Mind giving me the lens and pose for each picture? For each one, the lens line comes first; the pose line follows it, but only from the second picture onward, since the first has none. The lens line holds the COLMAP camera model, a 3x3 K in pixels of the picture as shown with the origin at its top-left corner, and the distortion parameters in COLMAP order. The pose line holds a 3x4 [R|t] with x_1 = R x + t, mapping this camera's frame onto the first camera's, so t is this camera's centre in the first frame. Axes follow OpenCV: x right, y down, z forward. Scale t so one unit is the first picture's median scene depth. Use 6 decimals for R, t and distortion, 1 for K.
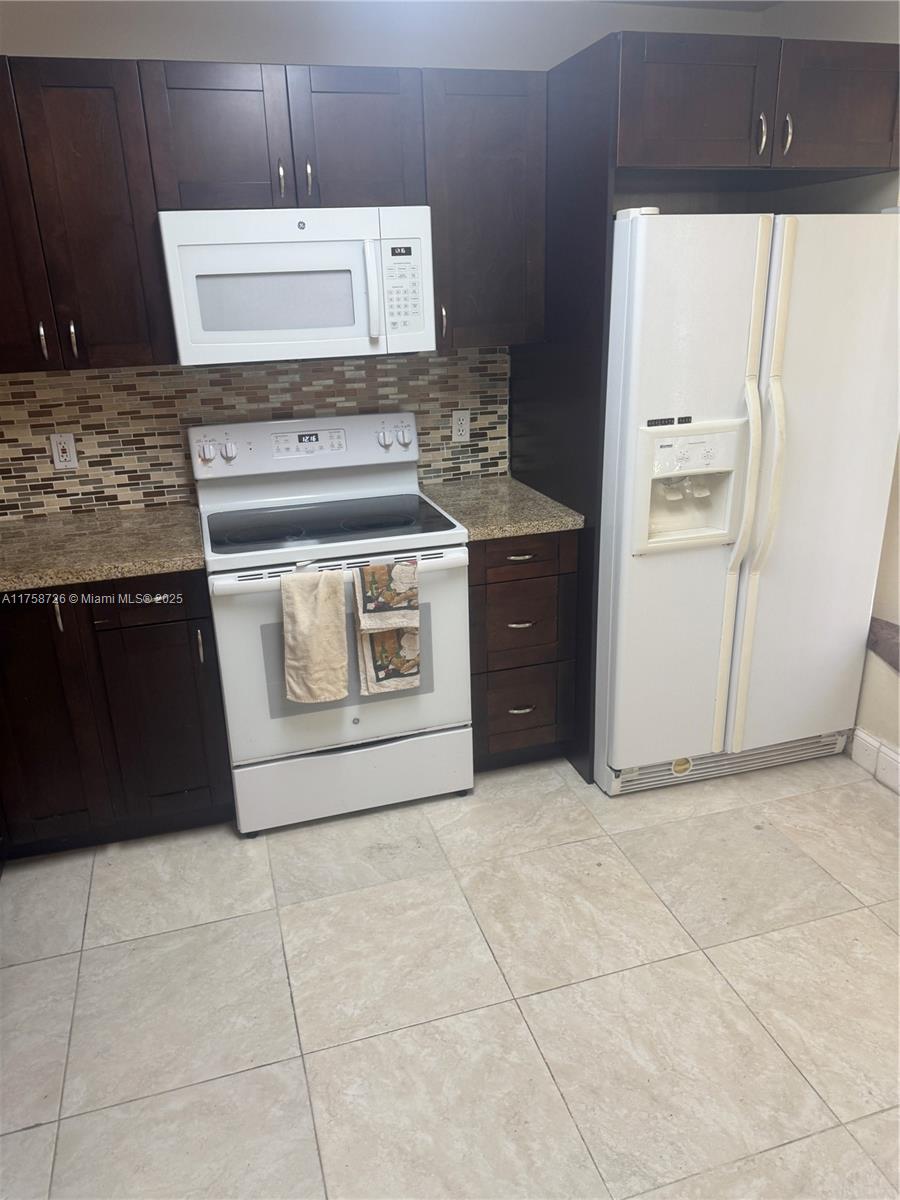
lens RADIAL K [[842.3, 0, 443.1], [0, 842.3, 605.1], [0, 0, 1]] dist [0.045550, -0.064306]
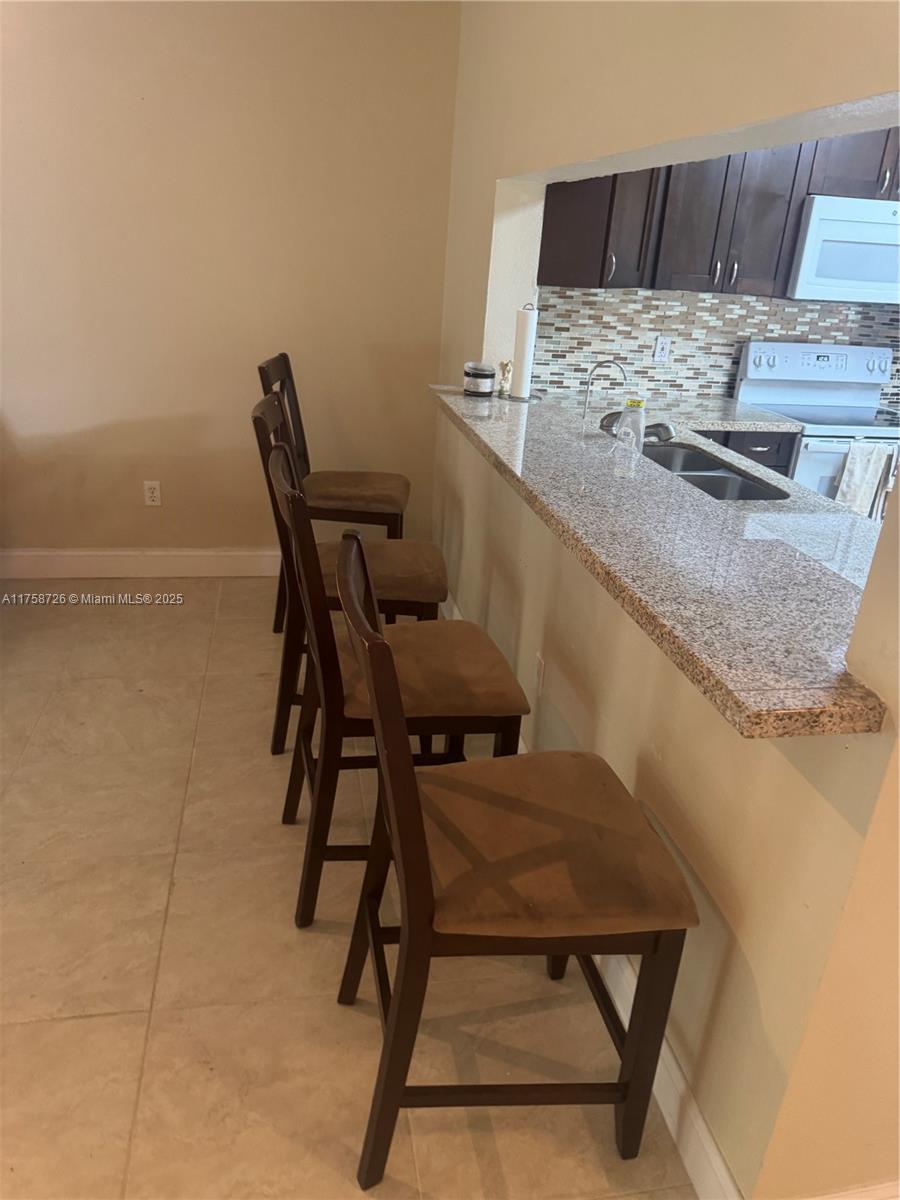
lens RADIAL K [[849.1, 0, 437.7], [0, 849.1, 594.2], [0, 0, 1]] dist [0.075703, -0.117554]
pose [[0.989856, 0.126489, -0.064692, -0.720897], [-0.124864, 0.991762, 0.028594, 0.257242], [0.067776, -0.020226, 0.997496, -0.537351]]
